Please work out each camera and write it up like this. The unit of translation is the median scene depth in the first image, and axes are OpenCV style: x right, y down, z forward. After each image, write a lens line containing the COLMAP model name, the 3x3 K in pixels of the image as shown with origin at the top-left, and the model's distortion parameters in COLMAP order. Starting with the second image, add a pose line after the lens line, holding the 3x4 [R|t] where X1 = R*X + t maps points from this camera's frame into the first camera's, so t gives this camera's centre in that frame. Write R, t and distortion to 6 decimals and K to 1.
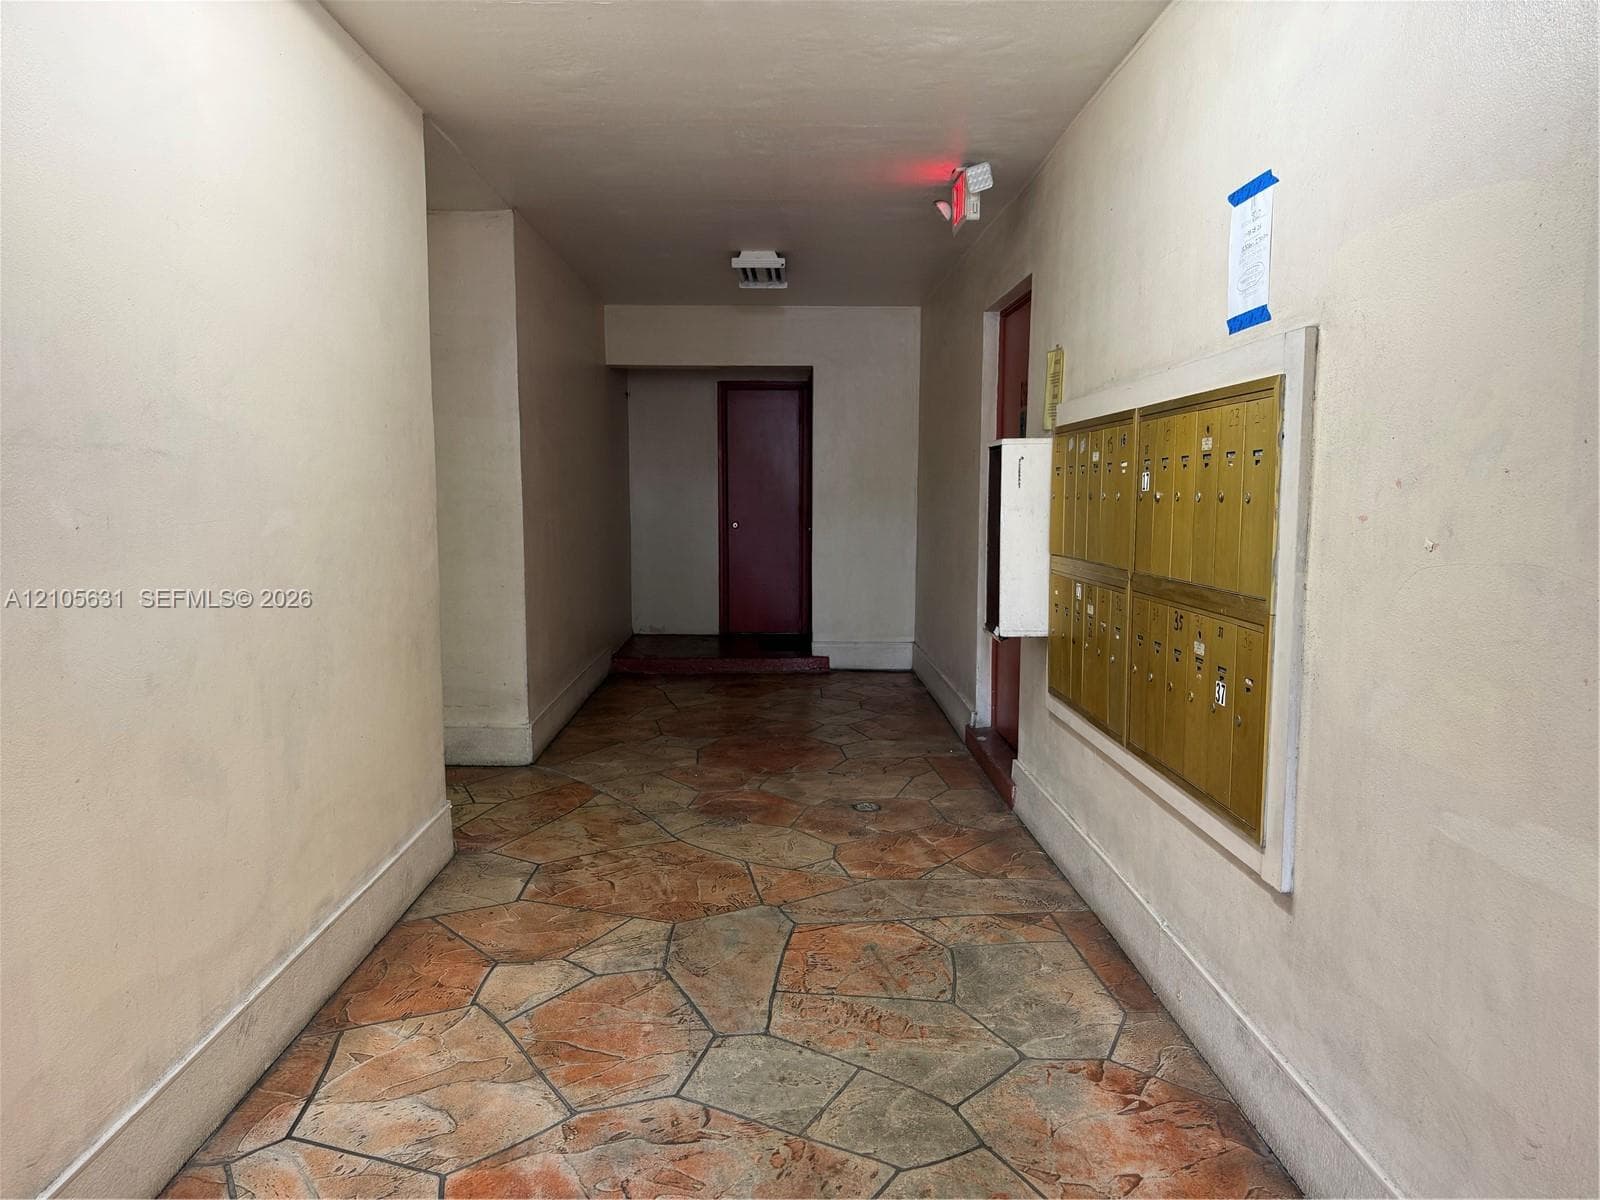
lens RADIAL K [[1134.5, 0, 797.7], [0, 1134.5, 606.7], [0, 0, 1]] dist [0.156545, -0.266355]
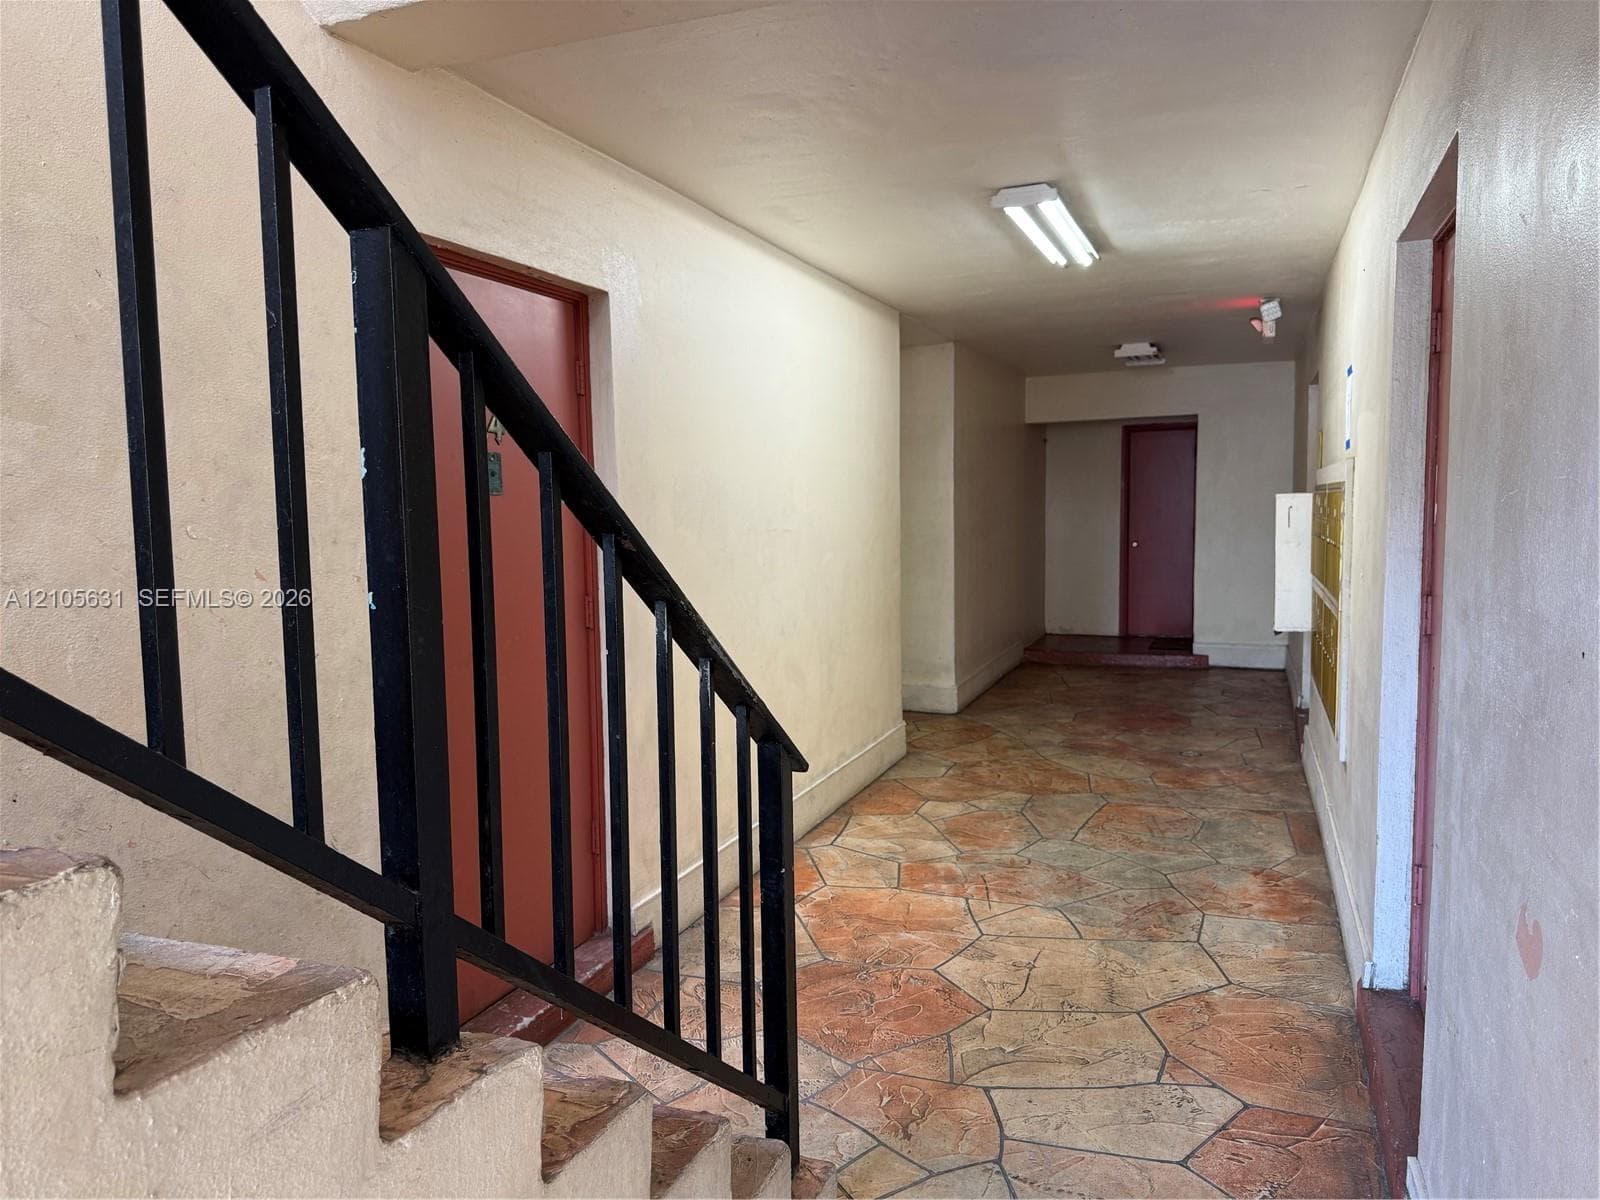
lens RADIAL K [[1128.9, 0, 800.0], [0, 1128.9, 600.0], [0, 0, 1]] dist [0.065718, -0.064791]
pose [[0.925465, 0.015781, -0.378504, 0.164859], [-0.021393, 0.999715, -0.010627, 0.014895], [0.378228, 0.017932, 0.925539, -0.543531]]
